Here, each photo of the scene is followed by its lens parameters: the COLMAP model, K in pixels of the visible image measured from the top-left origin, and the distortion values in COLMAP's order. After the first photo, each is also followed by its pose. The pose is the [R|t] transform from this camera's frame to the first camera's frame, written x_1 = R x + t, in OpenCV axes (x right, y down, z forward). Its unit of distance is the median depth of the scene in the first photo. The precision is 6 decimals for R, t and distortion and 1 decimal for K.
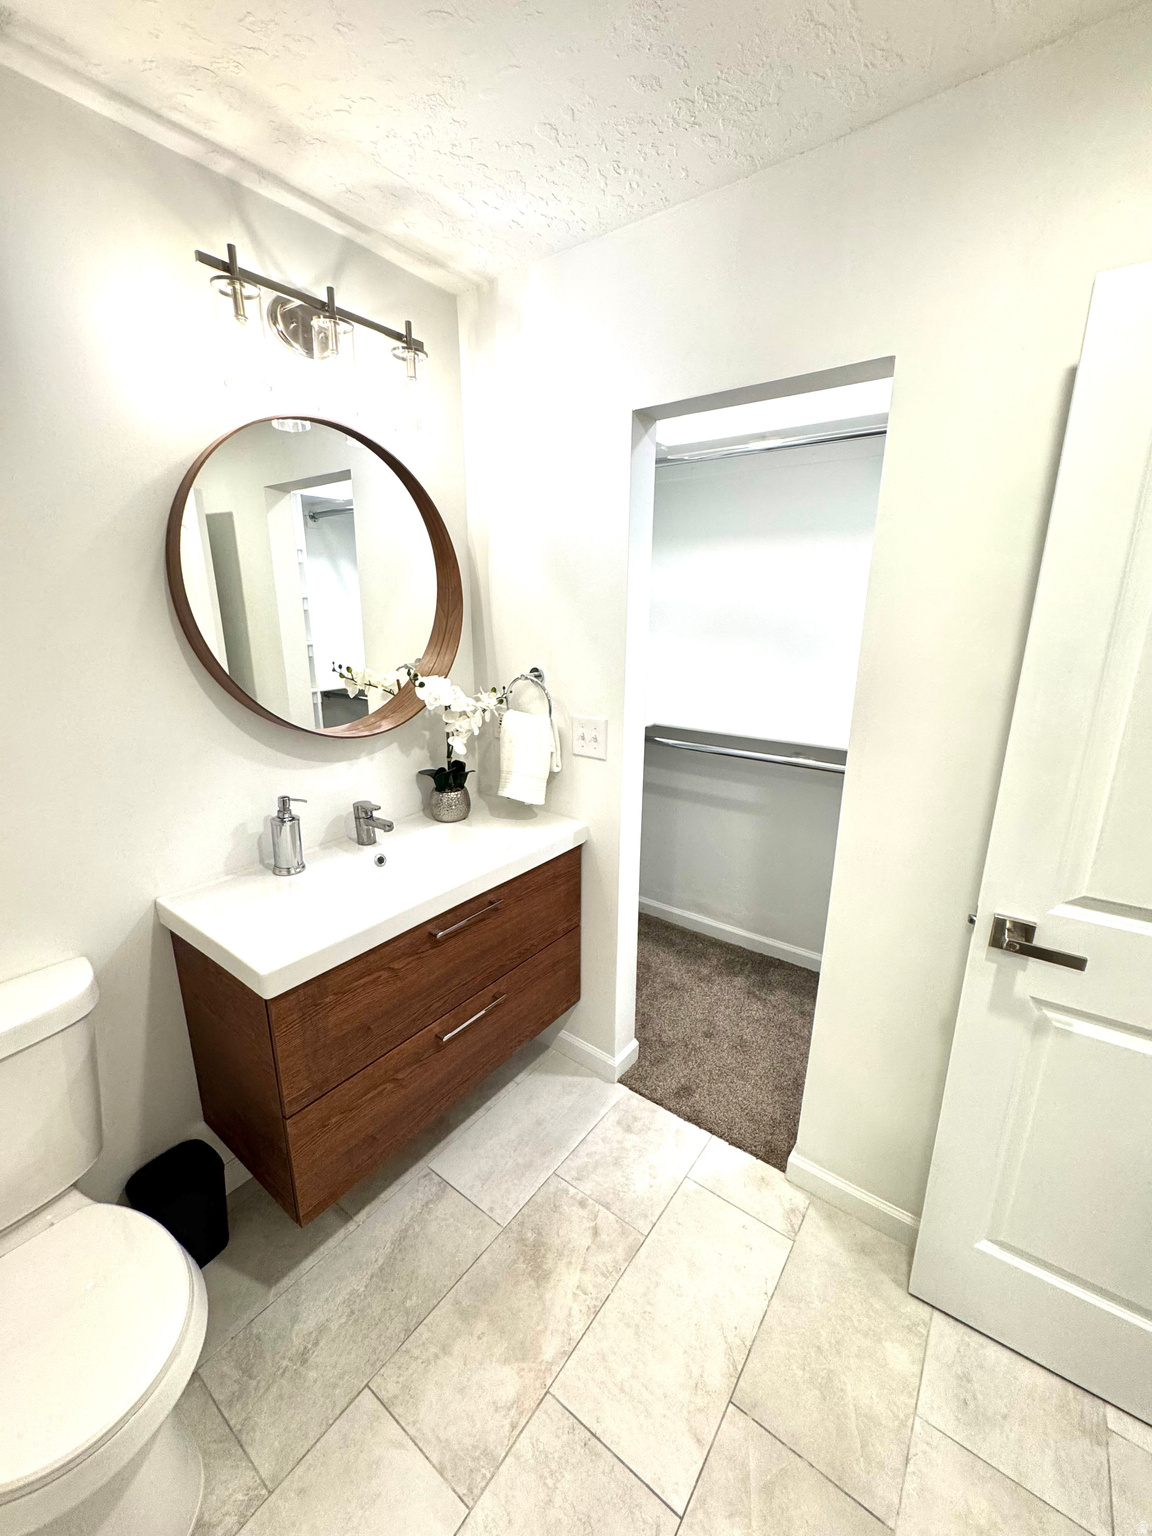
lens RADIAL K [[623.4, 0, 576.0], [0, 623.4, 768.0], [0, 0, 1]] dist [-0.002125, -0.000115]
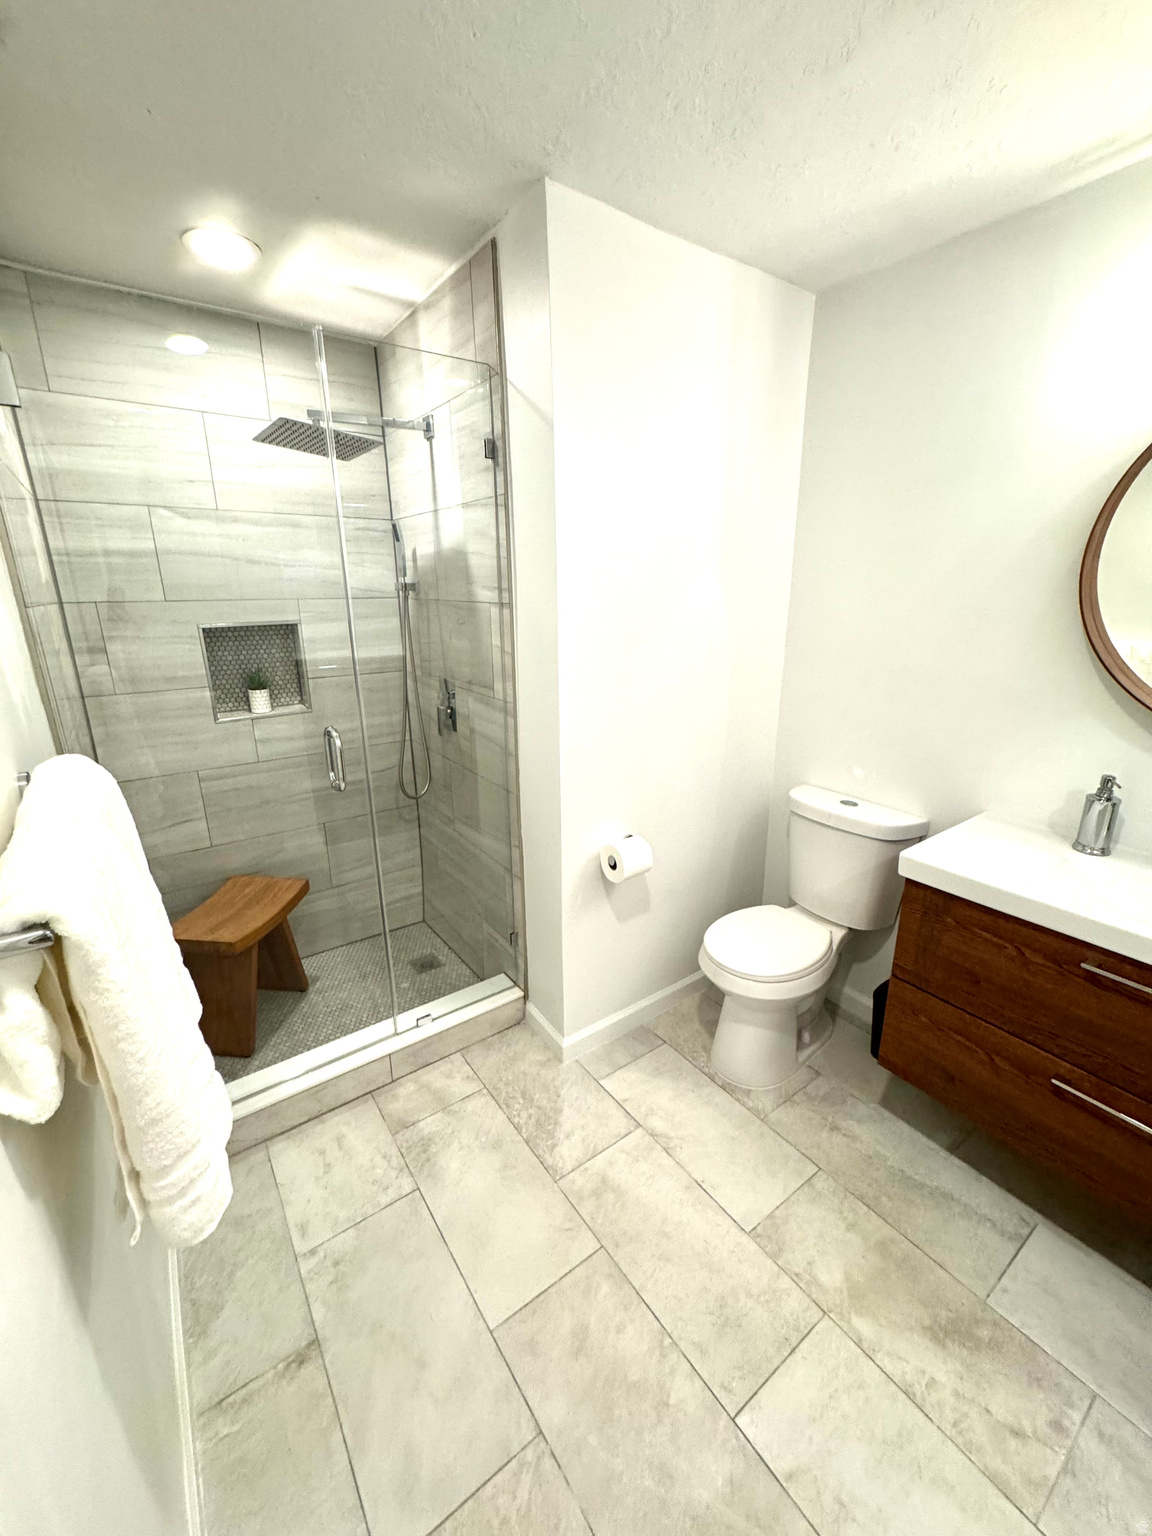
lens RADIAL K [[623.4, 0, 576.0], [0, 623.4, 768.0], [0, 0, 1]] dist [-0.002125, -0.000115]
pose [[-0.308219, 0.262078, -0.914503, 0.739294], [-0.243003, 0.907723, 0.342035, -0.106098], [0.919756, 0.327649, -0.216092, 0.471455]]
